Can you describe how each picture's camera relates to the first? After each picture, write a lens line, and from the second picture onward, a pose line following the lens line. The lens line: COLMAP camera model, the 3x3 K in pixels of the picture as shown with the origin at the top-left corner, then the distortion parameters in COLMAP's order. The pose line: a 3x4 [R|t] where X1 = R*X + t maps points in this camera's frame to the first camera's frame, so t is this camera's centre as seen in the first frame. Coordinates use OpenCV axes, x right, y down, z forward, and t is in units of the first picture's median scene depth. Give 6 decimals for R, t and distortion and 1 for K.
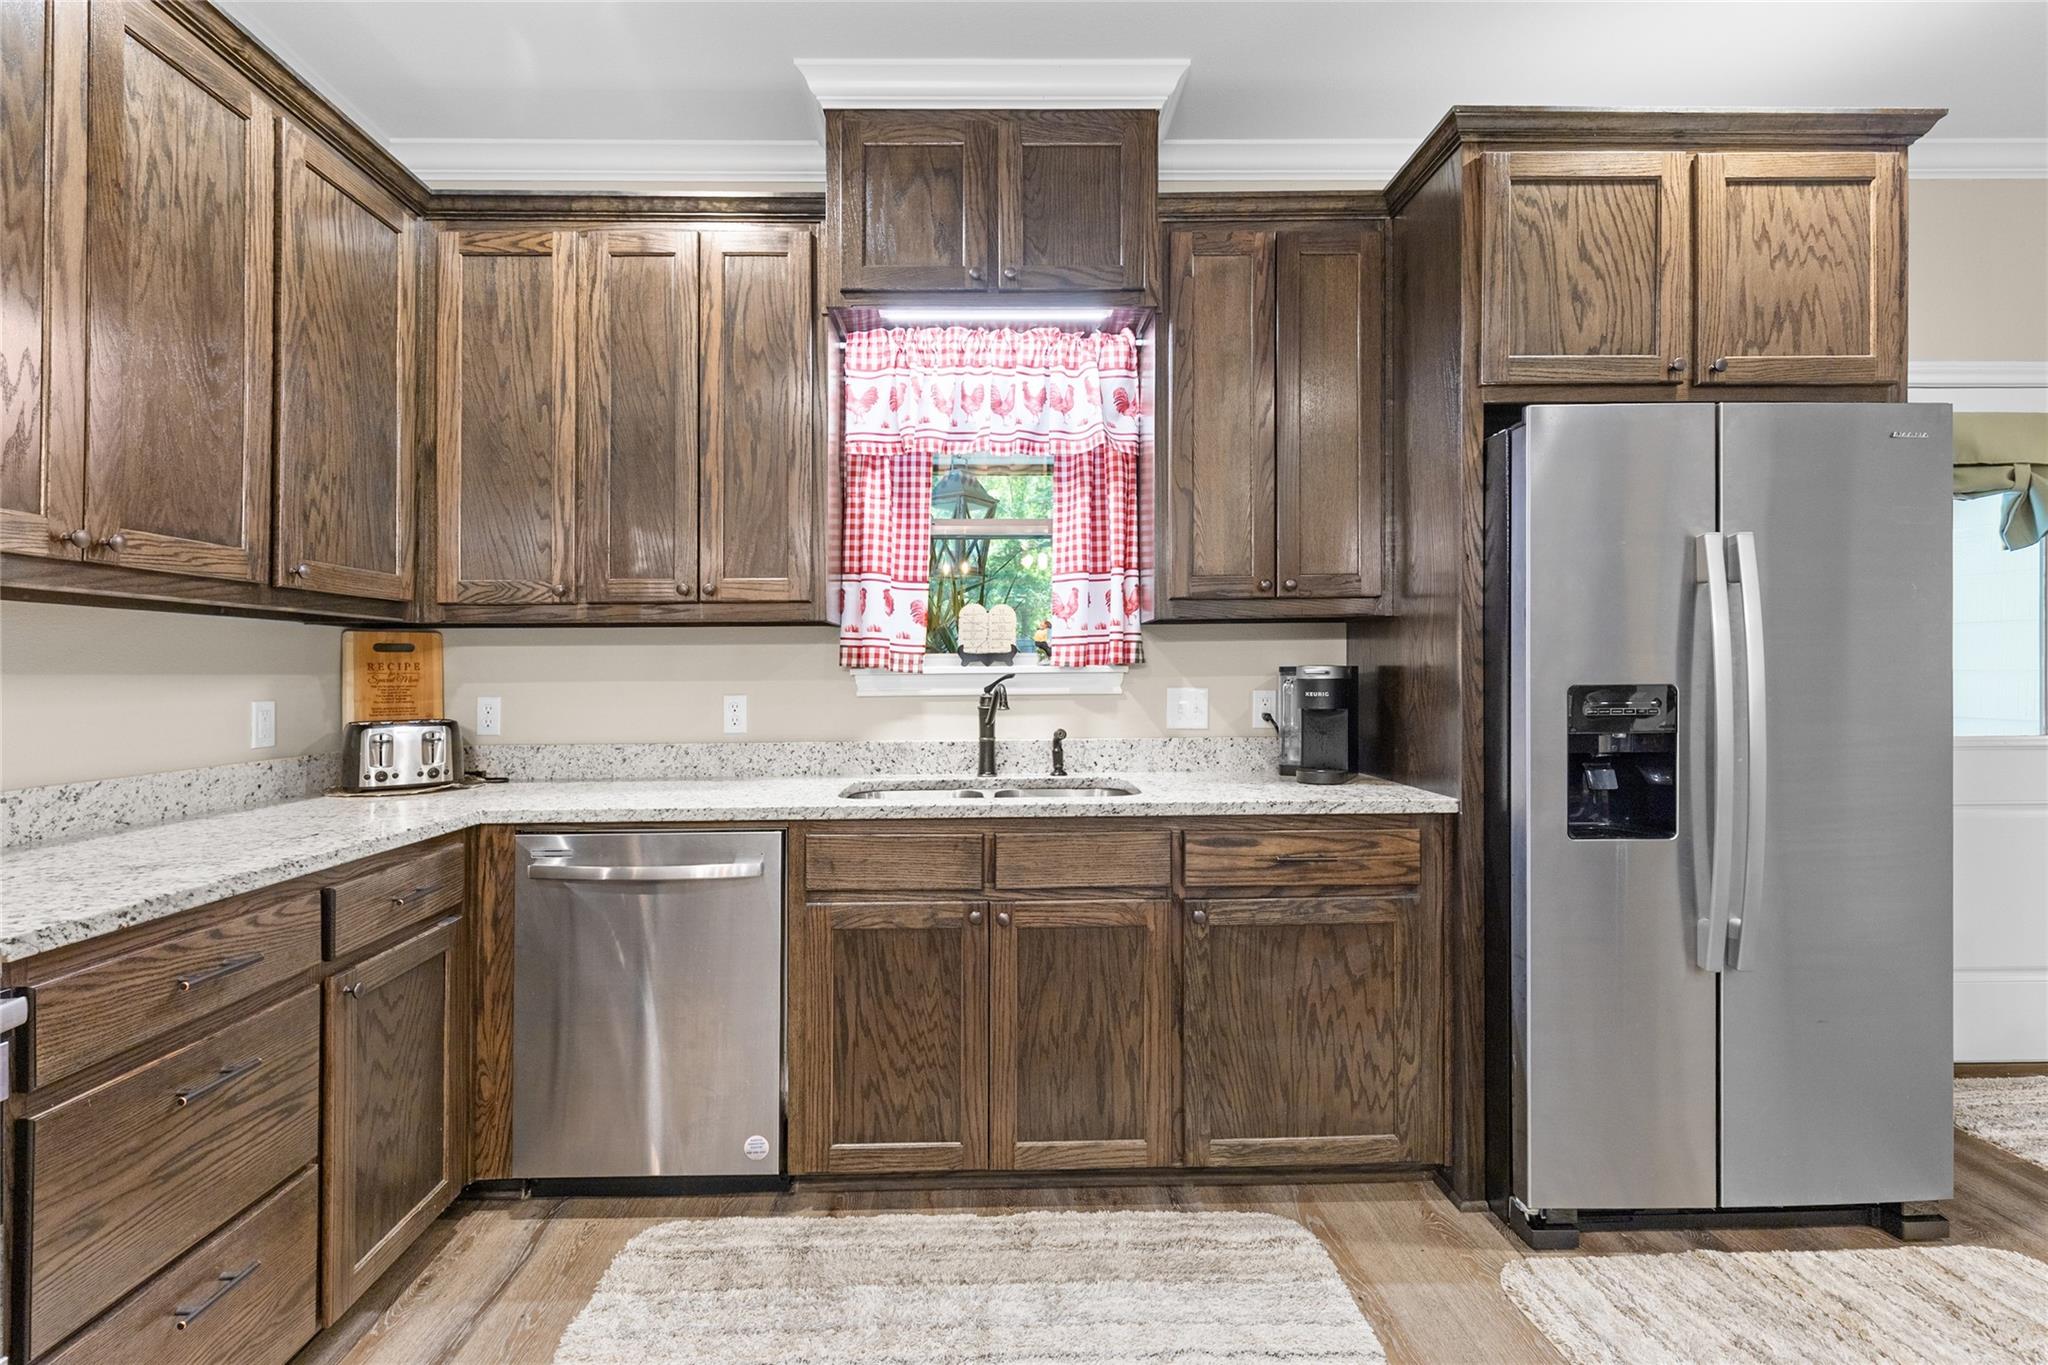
lens RADIAL K [[922.9, 0, 1002.1], [0, 922.9, 662.6], [0, 0, 1]] dist [0.007758, -0.002364]
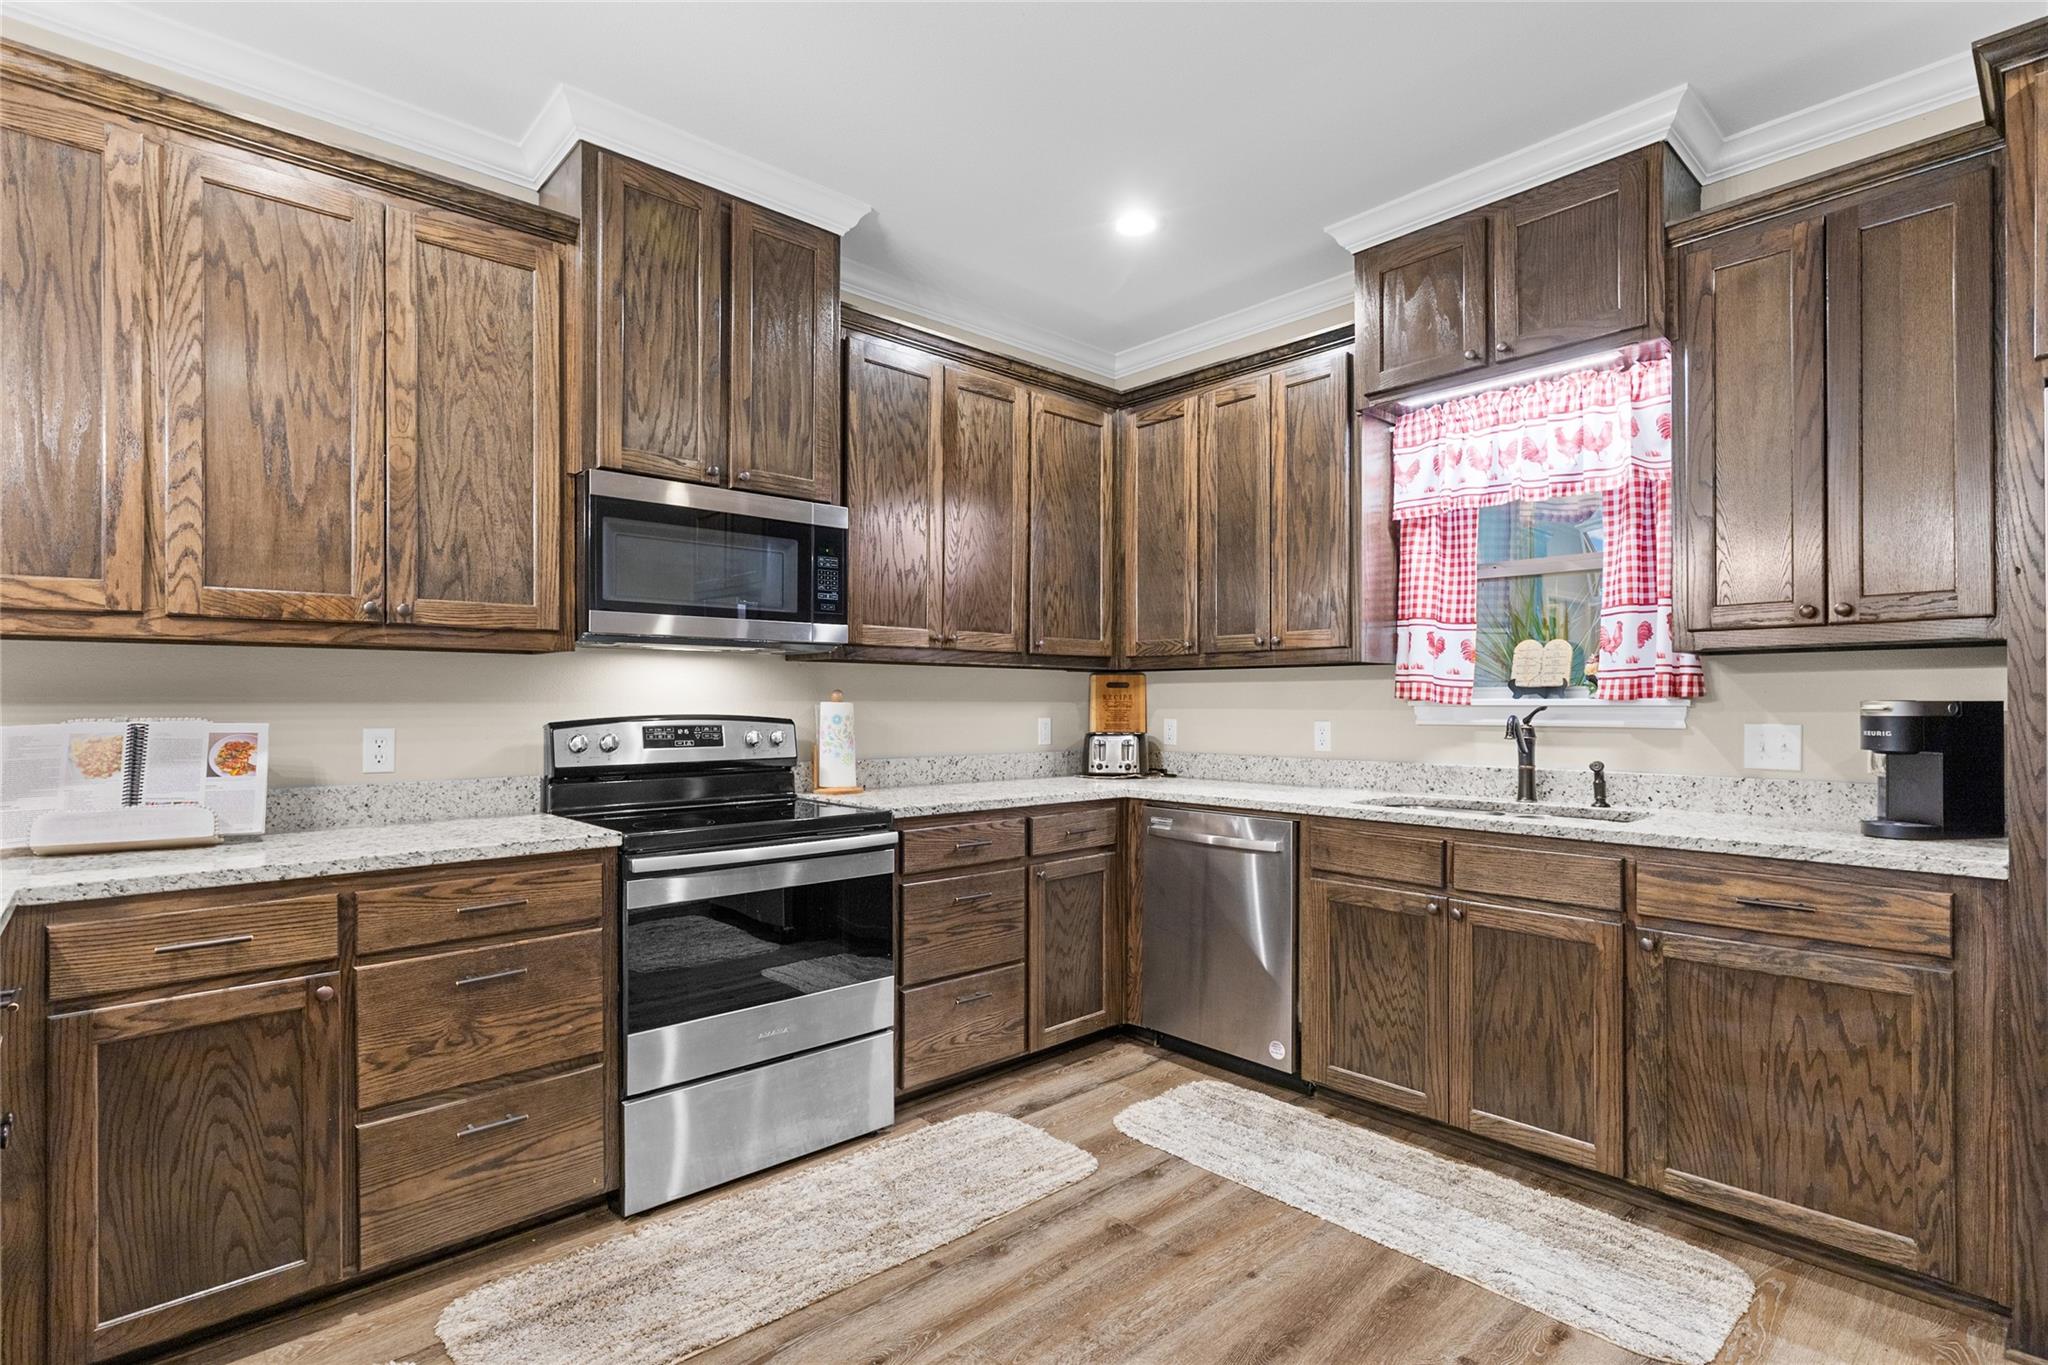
lens RADIAL K [[980.2, 0, 1015.4], [0, 980.2, 691.3], [0, 0, 1]] dist [0.001112, -0.000601]
pose [[0.658377, -0.001065, -0.752687, 0.563362], [0.001937, 0.999998, 0.000278, -0.008020], [0.752686, -0.001641, 0.658378, -0.243669]]
